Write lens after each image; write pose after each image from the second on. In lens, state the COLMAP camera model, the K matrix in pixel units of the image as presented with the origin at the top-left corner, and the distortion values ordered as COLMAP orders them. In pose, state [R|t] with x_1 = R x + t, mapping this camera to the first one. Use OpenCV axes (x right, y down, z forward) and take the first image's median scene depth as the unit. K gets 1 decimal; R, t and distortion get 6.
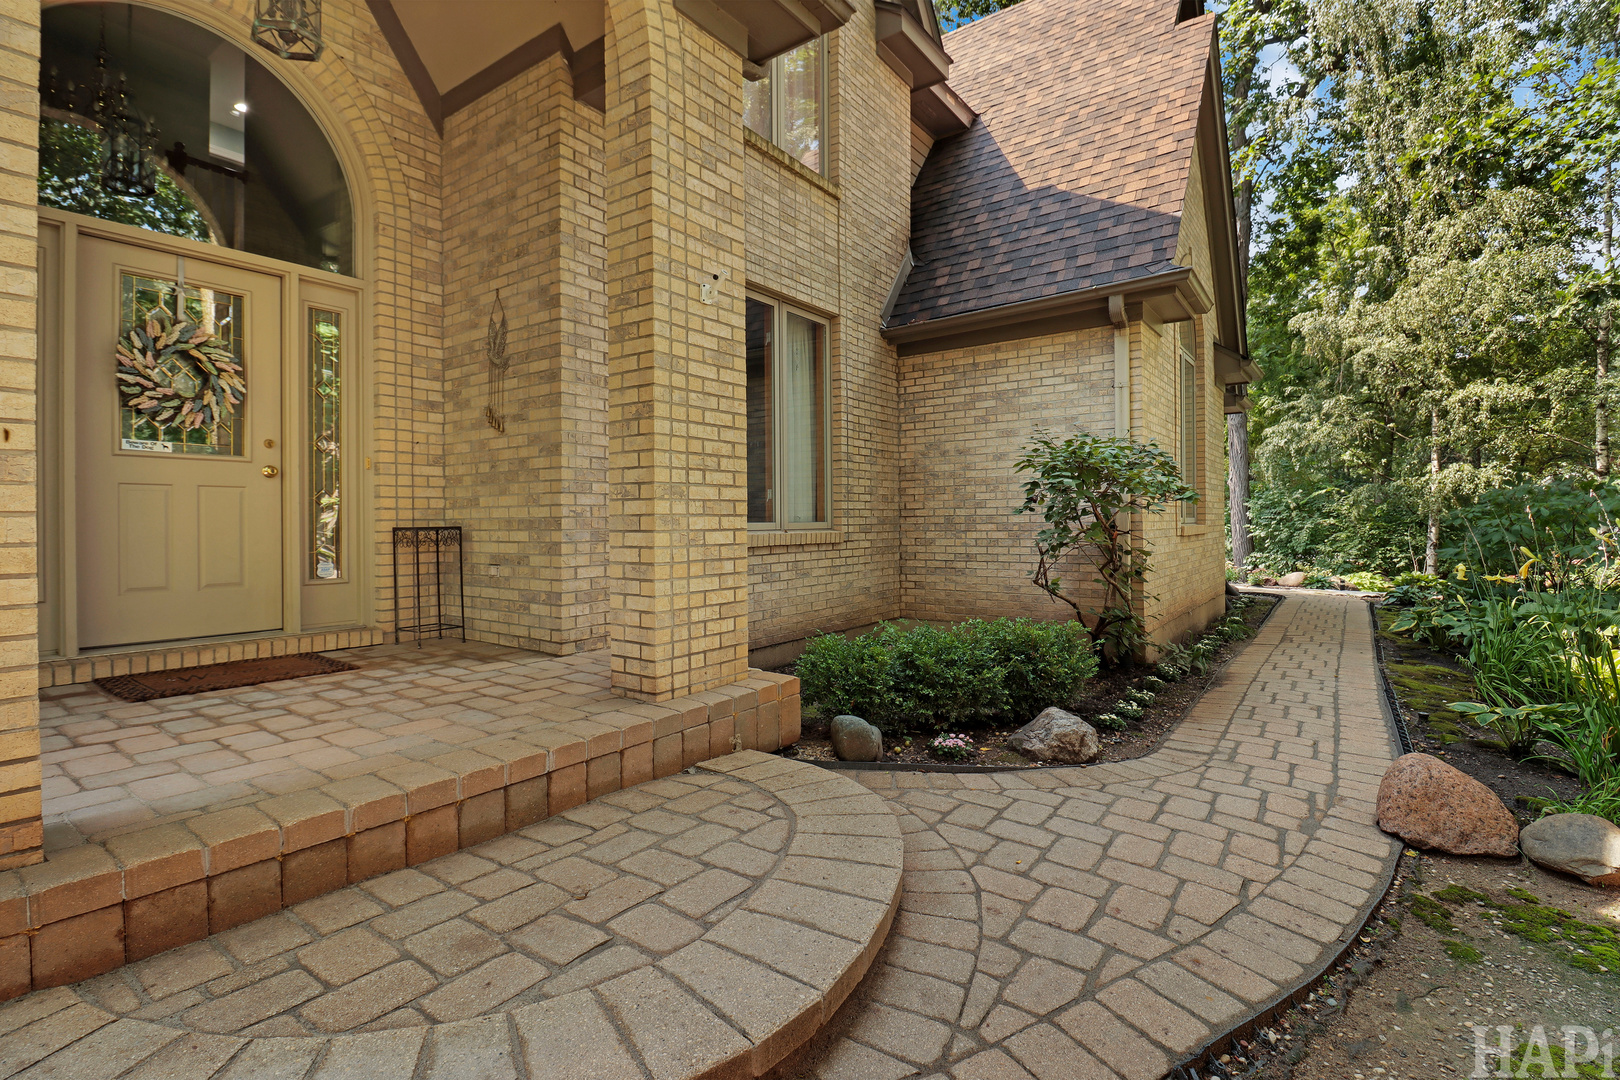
lens RADIAL K [[776.2, 0, 797.5], [0, 776.2, 527.2], [0, 0, 1]] dist [-0.014750, -0.001582]
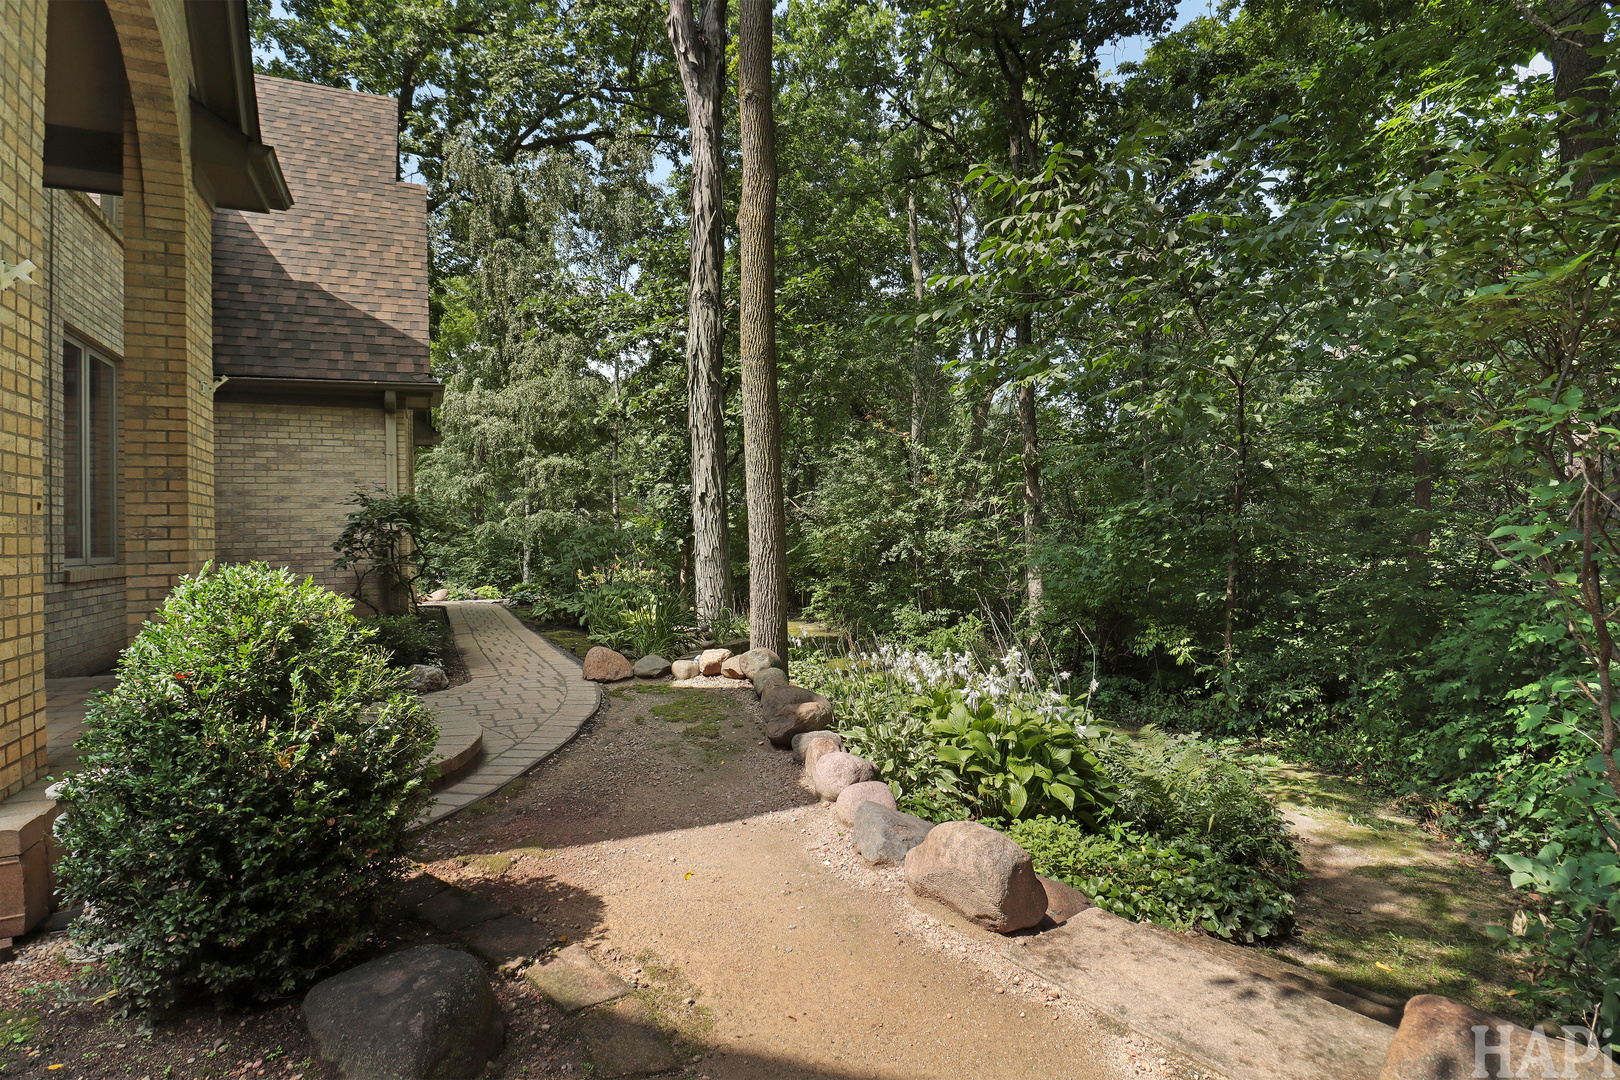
lens RADIAL K [[776.2, 0, 807.2], [0, 776.2, 537.9], [0, 0, 1]] dist [-0.014750, -0.001582]
pose [[0.470427, -0.002995, 0.882434, -0.417223], [0.022723, 0.999704, -0.008721, -0.000417], [-0.882146, 0.024154, 0.470356, -0.293011]]
